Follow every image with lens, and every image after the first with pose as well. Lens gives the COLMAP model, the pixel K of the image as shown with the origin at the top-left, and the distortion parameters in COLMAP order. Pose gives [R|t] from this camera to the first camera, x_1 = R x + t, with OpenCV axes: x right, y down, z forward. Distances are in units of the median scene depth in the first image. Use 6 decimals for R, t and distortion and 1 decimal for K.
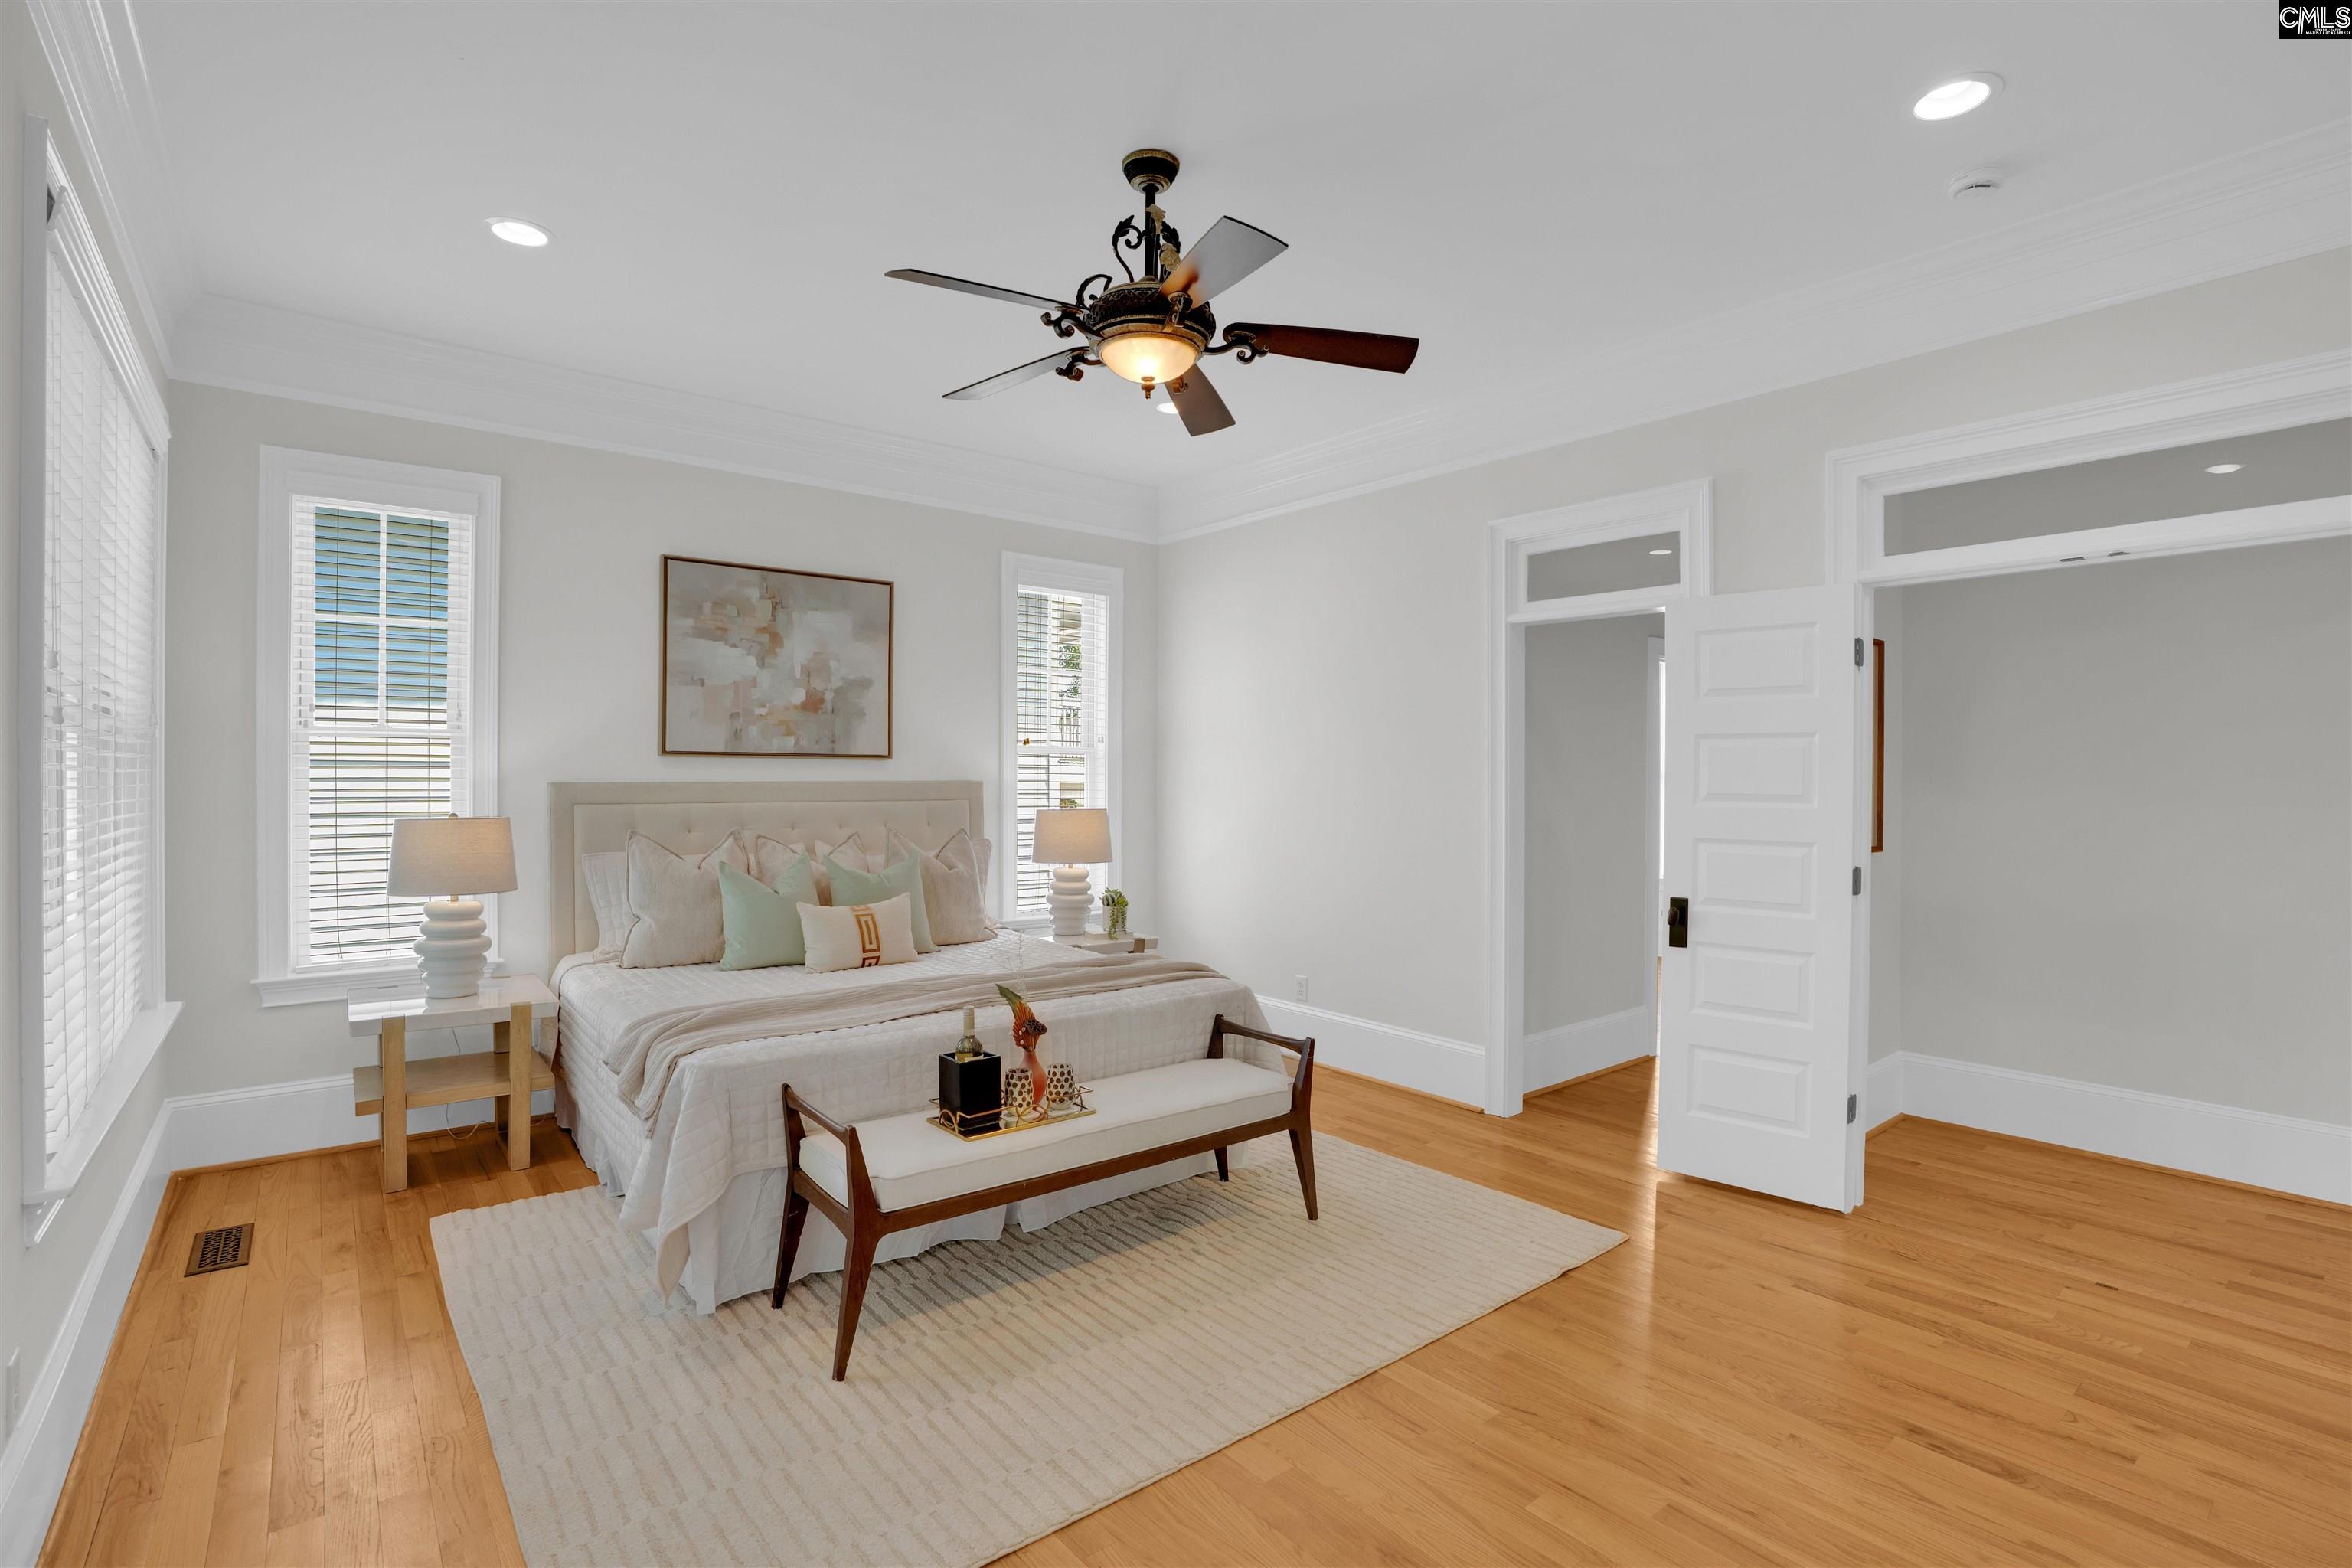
lens RADIAL K [[1094.6, 0, 1181.4], [0, 1094.6, 794.7], [0, 0, 1]] dist [-0.023097, 0.004100]
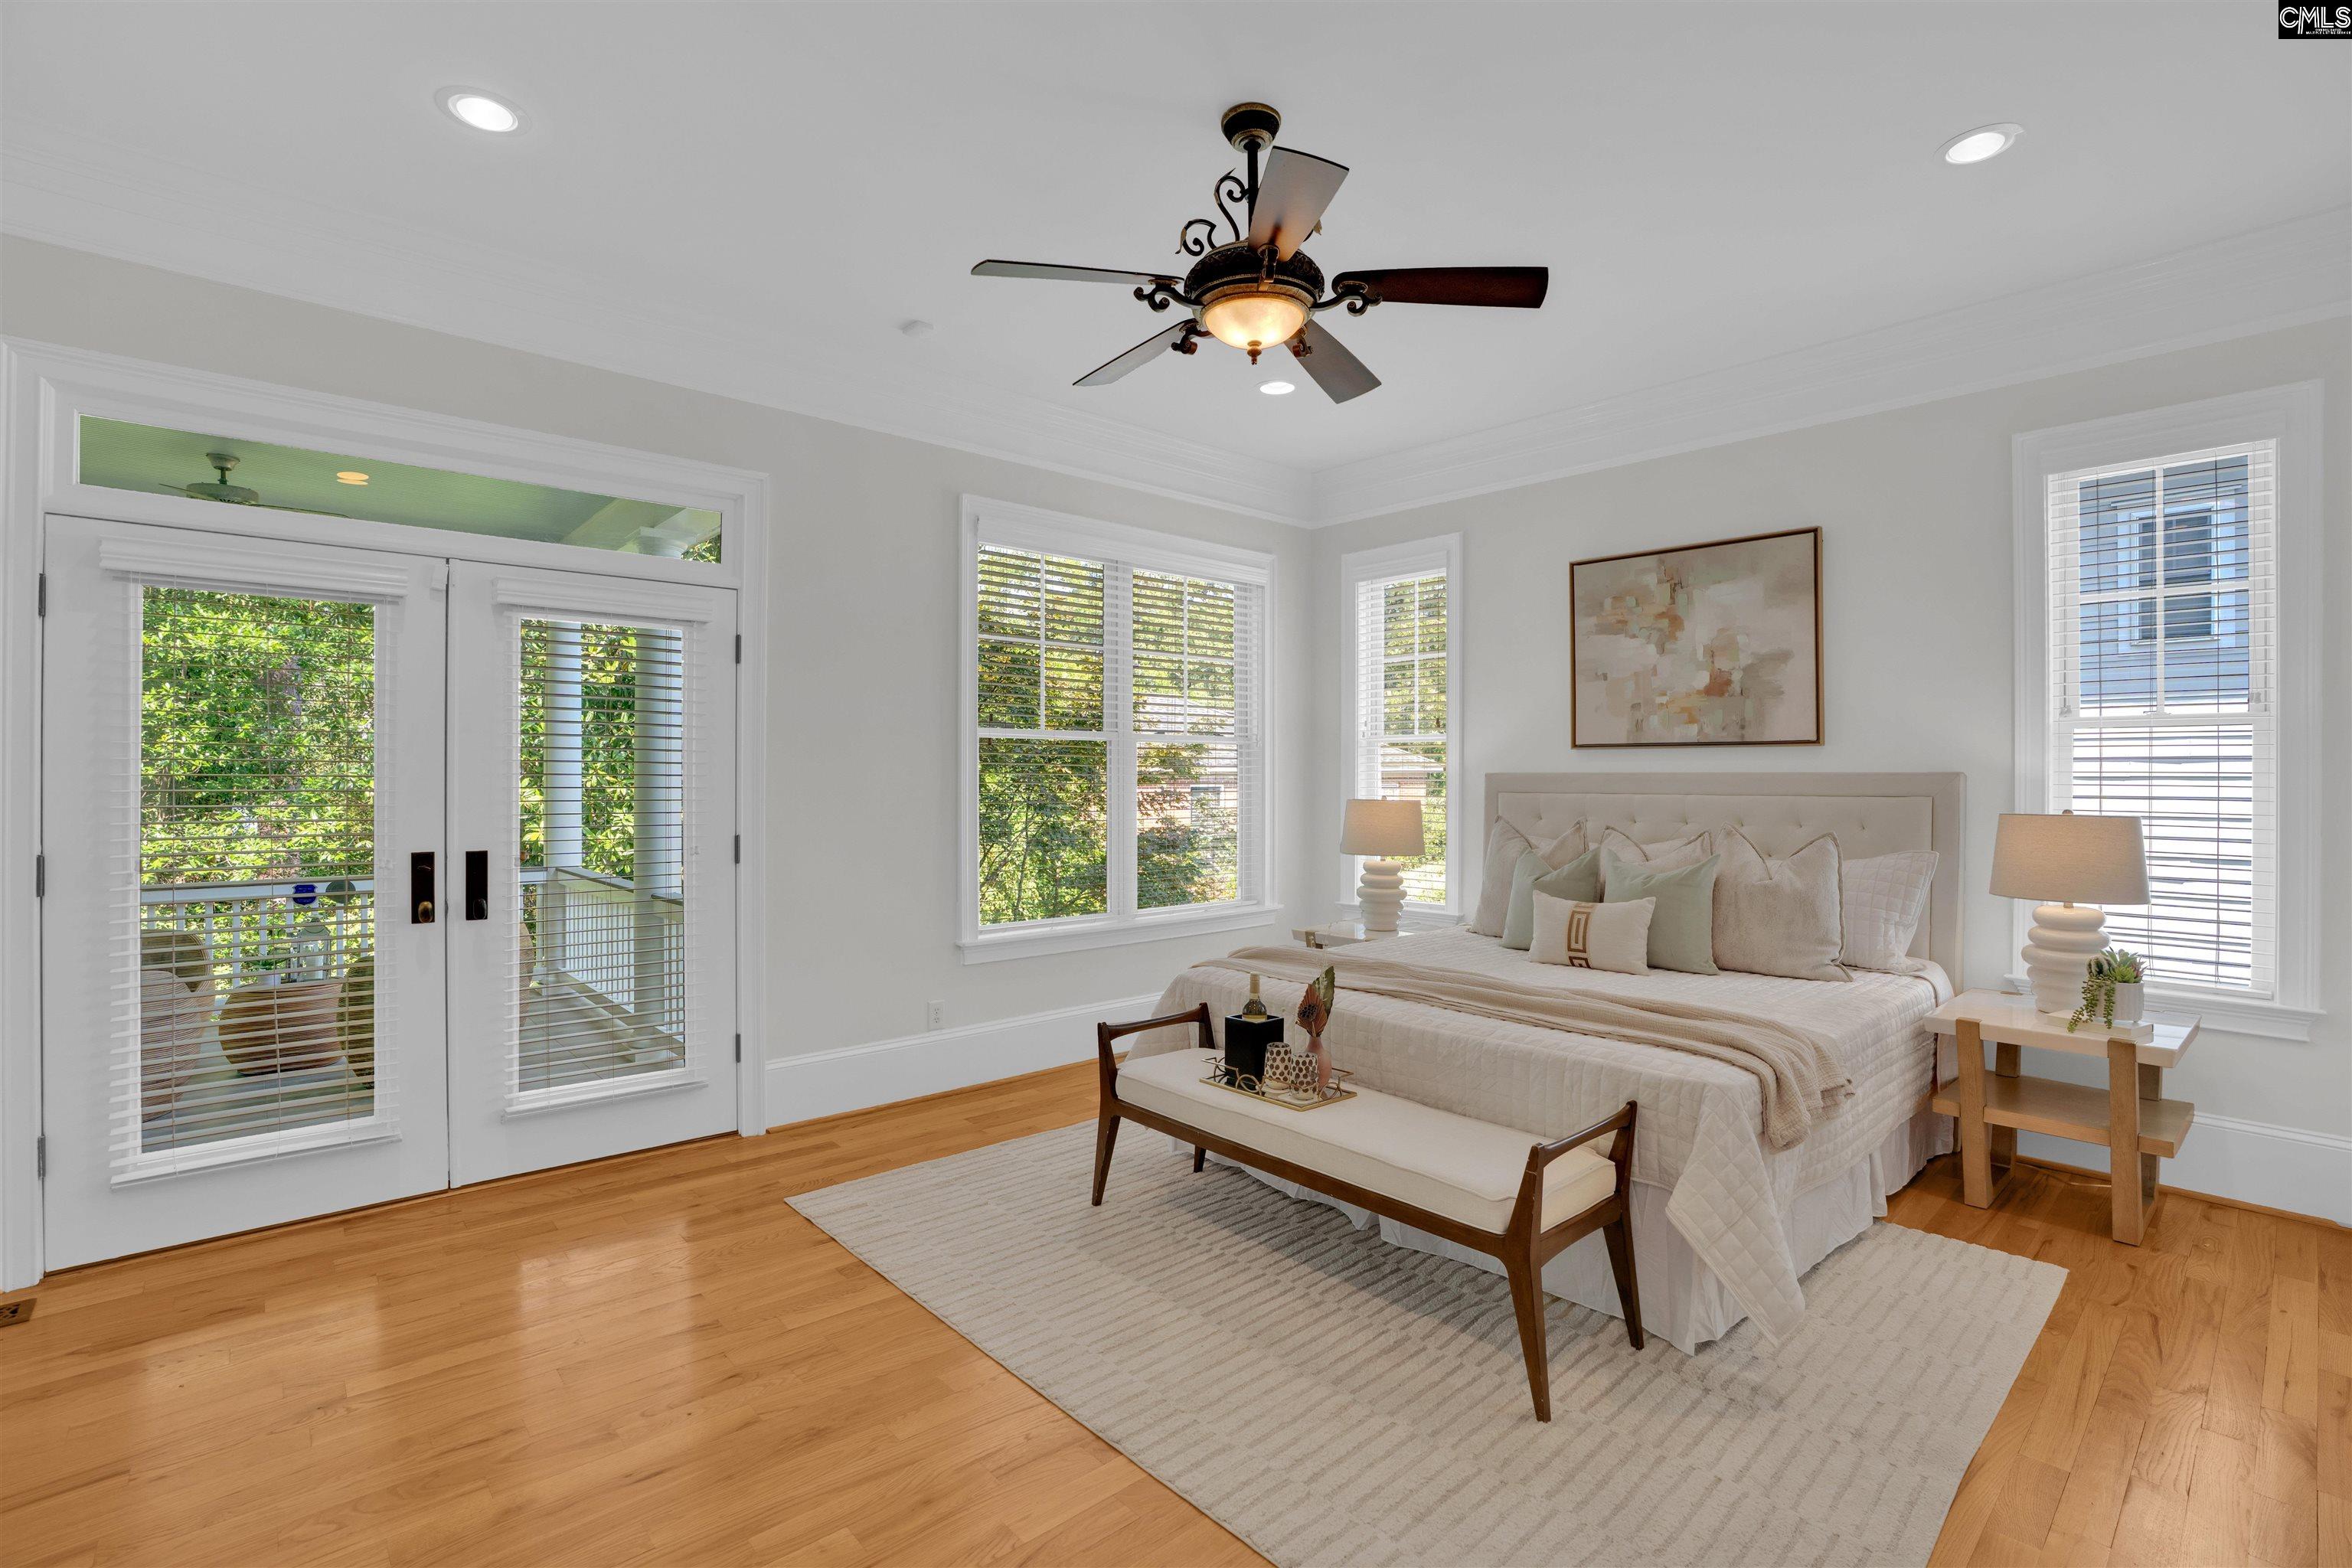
lens RADIAL K [[1094.6, 0, 1182.2], [0, 1094.6, 771.3], [0, 0, 1]] dist [-0.023097, 0.004100]
pose [[0.075265, -0.006867, -0.997140, 0.544338], [-0.017011, 0.999822, -0.008170, 0.001557], [0.997018, 0.017578, 0.075135, 0.510482]]
